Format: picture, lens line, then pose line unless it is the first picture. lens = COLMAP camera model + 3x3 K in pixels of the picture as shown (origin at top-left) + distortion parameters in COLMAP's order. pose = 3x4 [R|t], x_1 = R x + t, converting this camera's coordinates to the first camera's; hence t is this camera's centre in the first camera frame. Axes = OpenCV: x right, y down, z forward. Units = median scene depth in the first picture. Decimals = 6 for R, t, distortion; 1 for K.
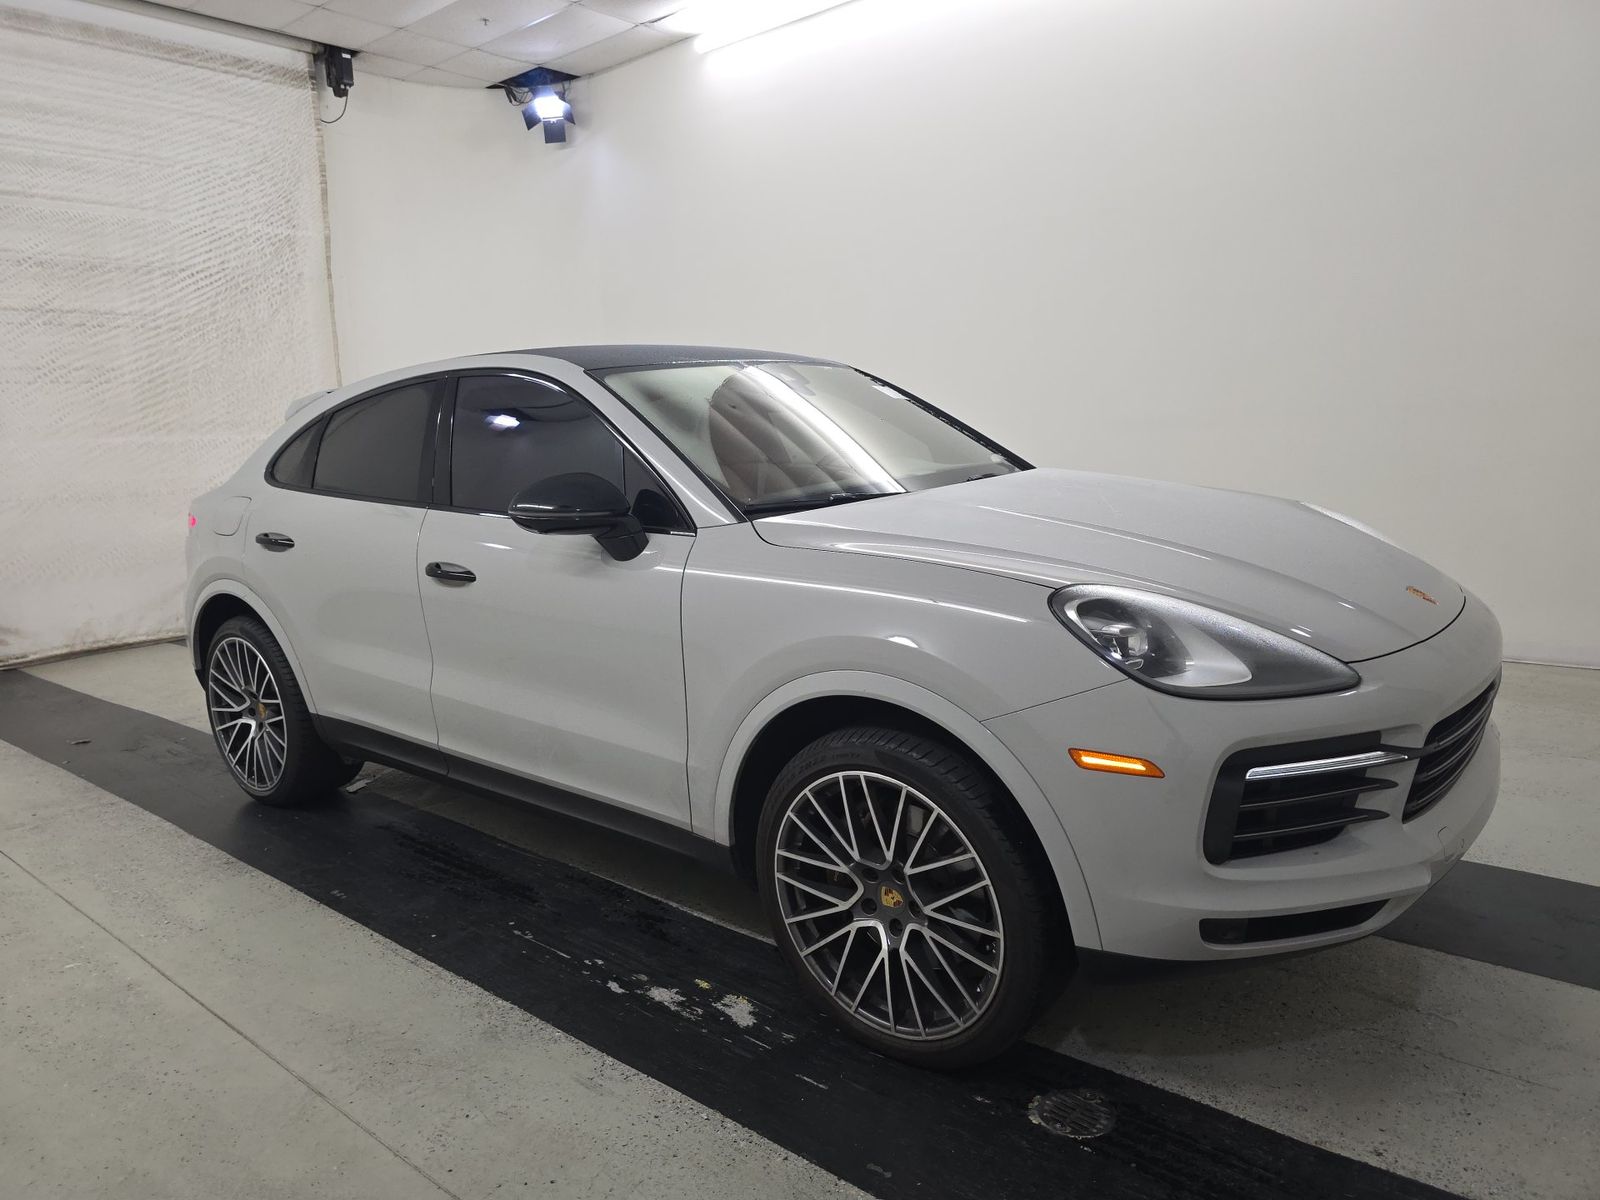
lens RADIAL K [[1079.3, 0, 789.3], [0, 1079.3, 587.8], [0, 0, 1]] dist [0.031531, -0.028740]
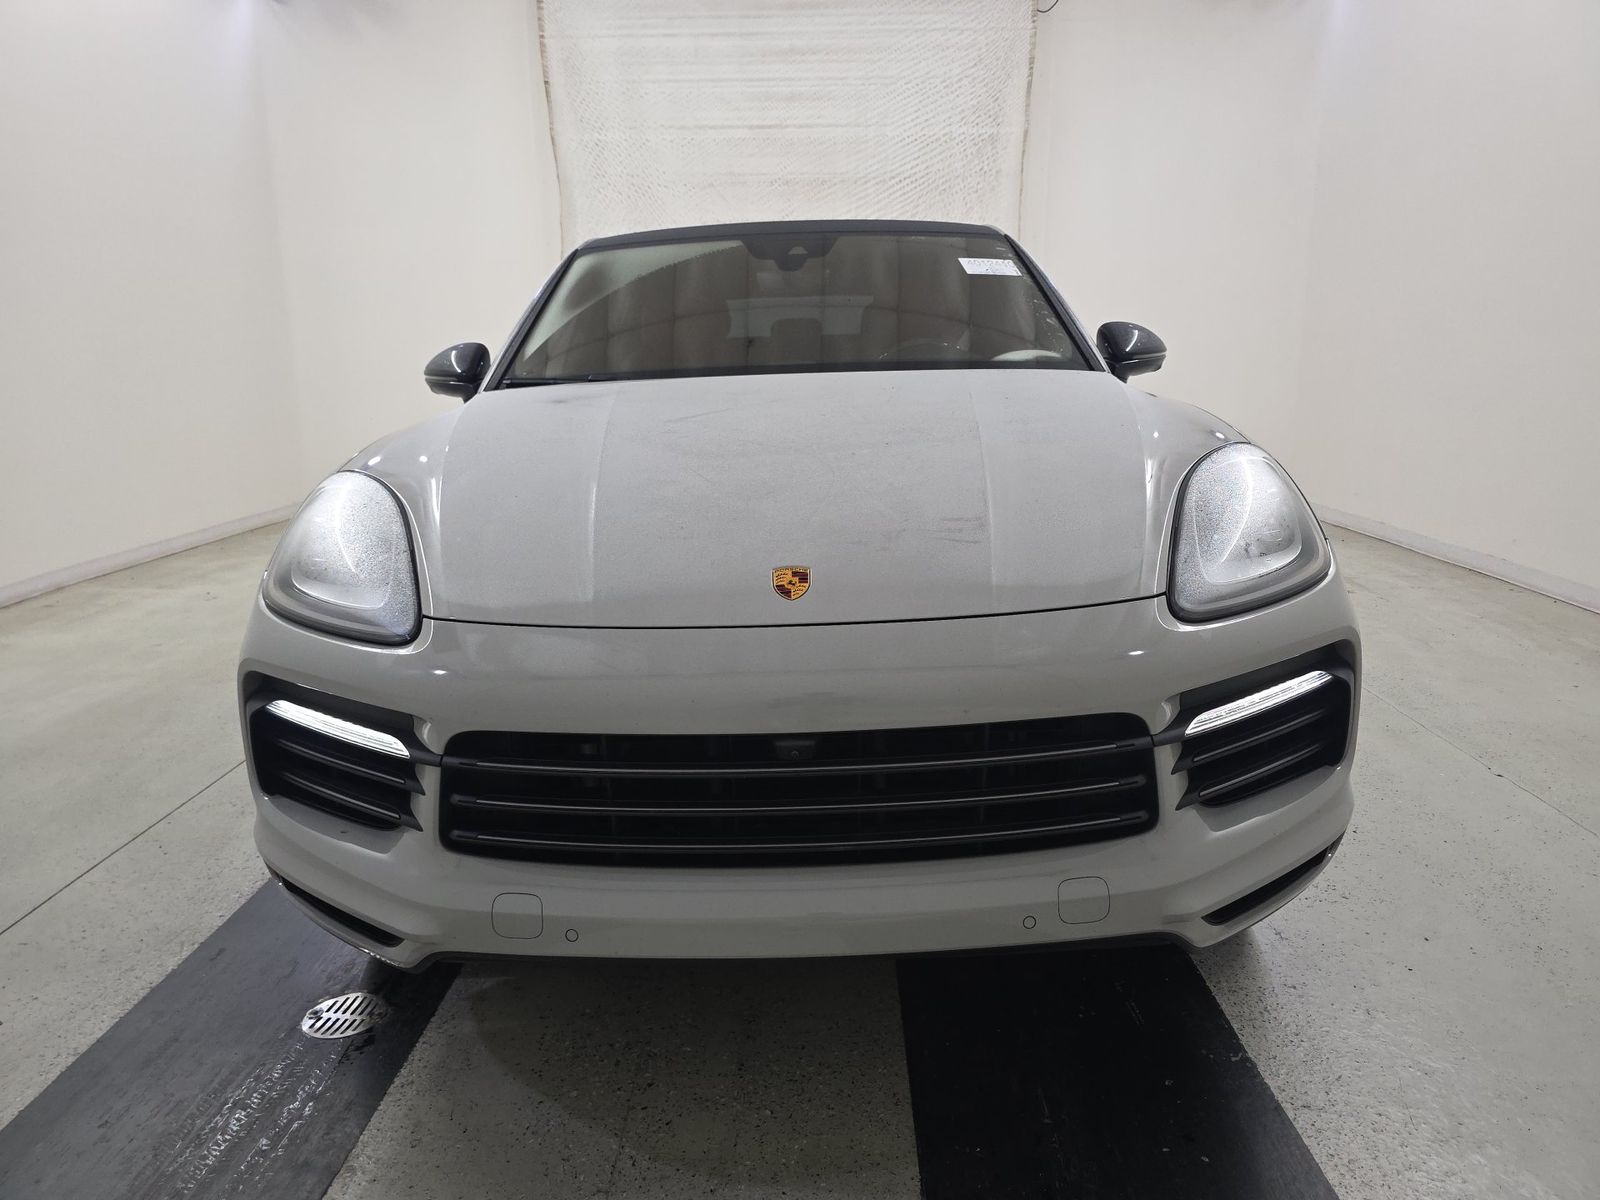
lens RADIAL K [[1079.3, 0, 798.7], [0, 1079.3, 598.2], [0, 0, 1]] dist [0.031531, -0.028740]
pose [[0.622557, 0.207065, -0.754683, 0.343574], [-0.134320, 0.978322, 0.157622, -0.026145], [0.770961, 0.003241, 0.636874, 0.203561]]
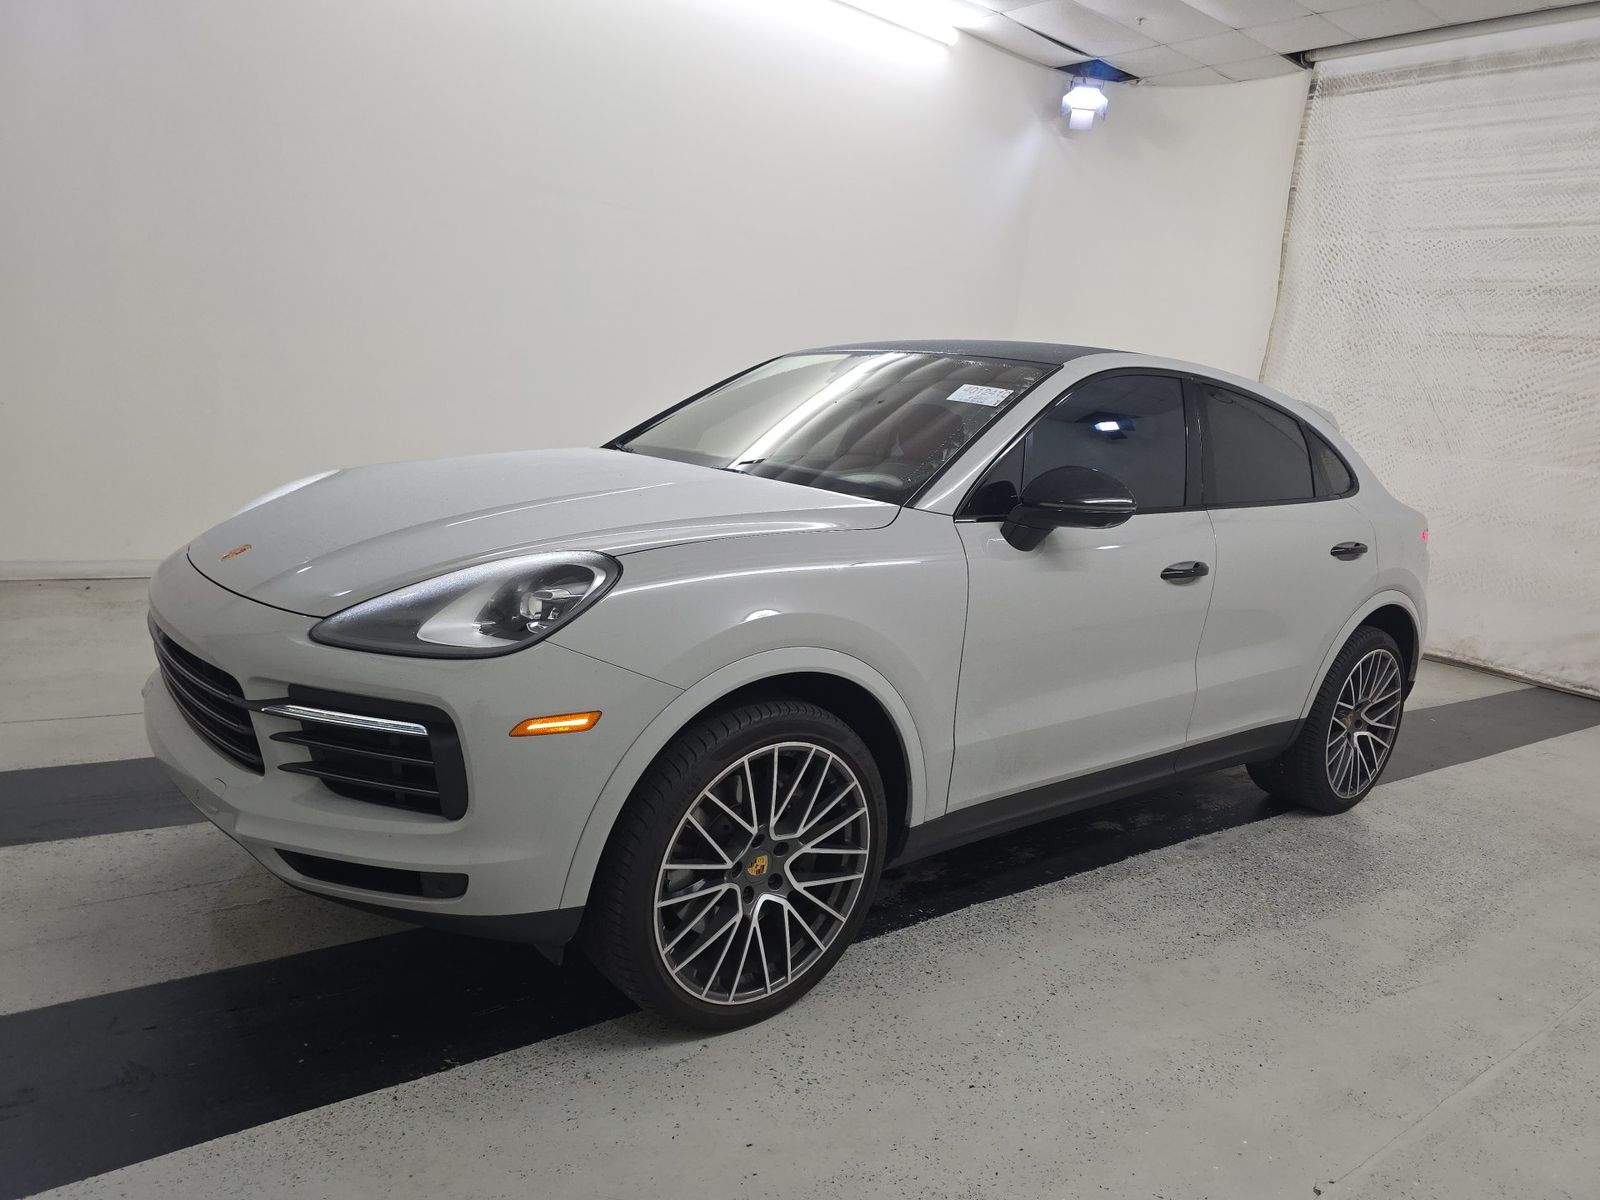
lens RADIAL K [[1079.3, 0, 813.3], [0, 1079.3, 614.7], [0, 0, 1]] dist [0.031531, -0.028740]
pose [[-0.212479, 0.217602, -0.952629, 0.472166], [-0.246376, 0.931464, 0.267720, -0.111295], [0.945596, 0.291590, -0.144305, 0.548870]]
